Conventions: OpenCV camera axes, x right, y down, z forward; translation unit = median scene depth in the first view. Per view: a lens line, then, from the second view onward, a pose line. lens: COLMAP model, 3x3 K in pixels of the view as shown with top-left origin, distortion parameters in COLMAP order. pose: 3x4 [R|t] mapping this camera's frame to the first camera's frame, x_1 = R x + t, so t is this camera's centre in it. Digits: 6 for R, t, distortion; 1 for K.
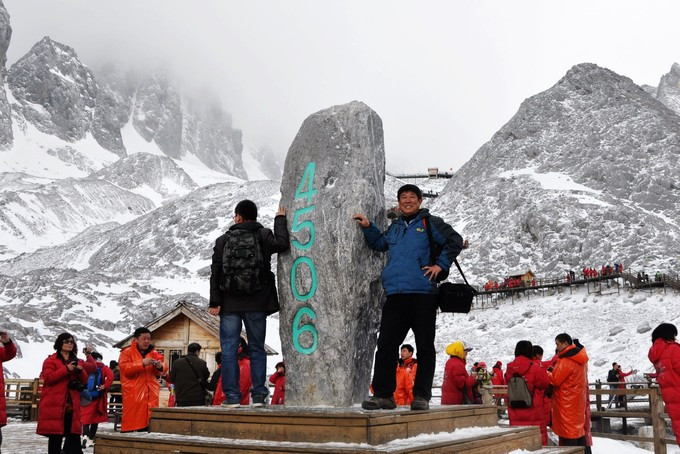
lens RADIAL K [[823.2, 0, 378.6], [0, 823.2, 106.6], [0, 0, 1]] dist [-0.179220, 0.201810]
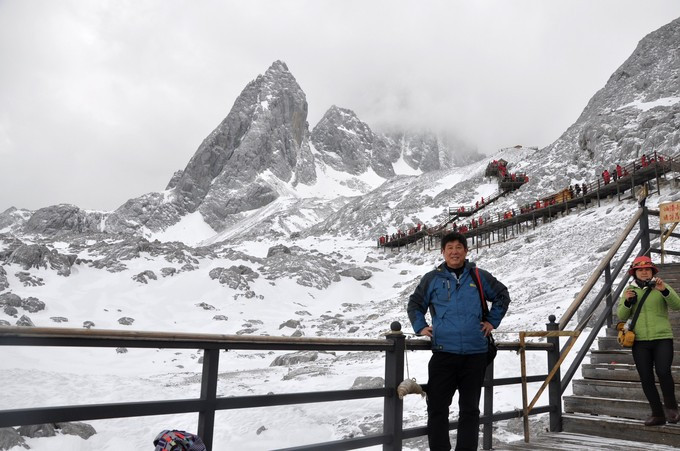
lens RADIAL K [[570.9, 0, 340.0], [0, 570.9, 225.5], [0, 0, 1]] dist [-0.137830, 0.172741]
pose [[0.893791, -0.078016, -0.441646, 0.135495], [0.137419, 0.985027, 0.104101, 0.091149], [0.426912, -0.153735, 0.891130, 0.263668]]
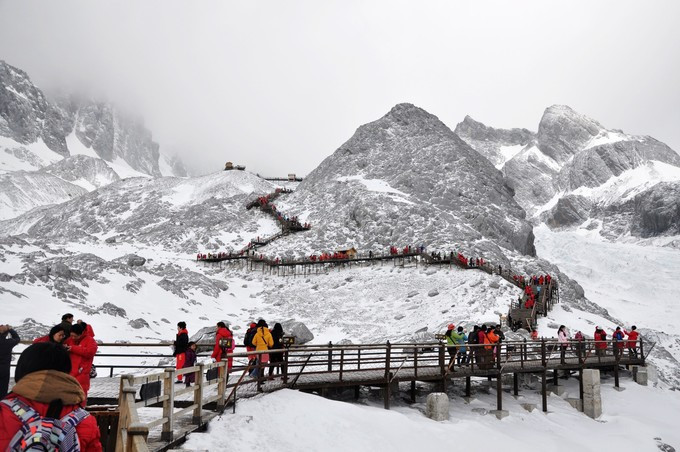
lens RADIAL K [[570.9, 0, 340.0], [0, 570.9, 226.0], [0, 0, 1]] dist [-0.137830, 0.172741]
pose [[0.988331, 0.043805, 0.145889, 0.014701], [-0.066124, 0.986190, 0.151845, 0.014158], [-0.137223, -0.159720, 0.977578, 0.048715]]
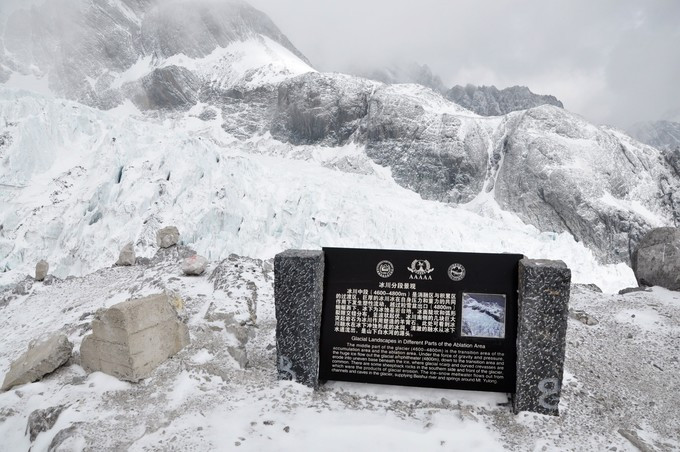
lens RADIAL K [[537.0, 0, 340.0], [0, 537.0, 226.0], [0, 0, 1]] dist [-0.157341, 0.125260]
pose [[0.495867, -0.091033, 0.863614, 0.195160], [-0.284532, 0.922562, 0.260618, 0.087684], [-0.820462, -0.374957, 0.431566, 1.238937]]
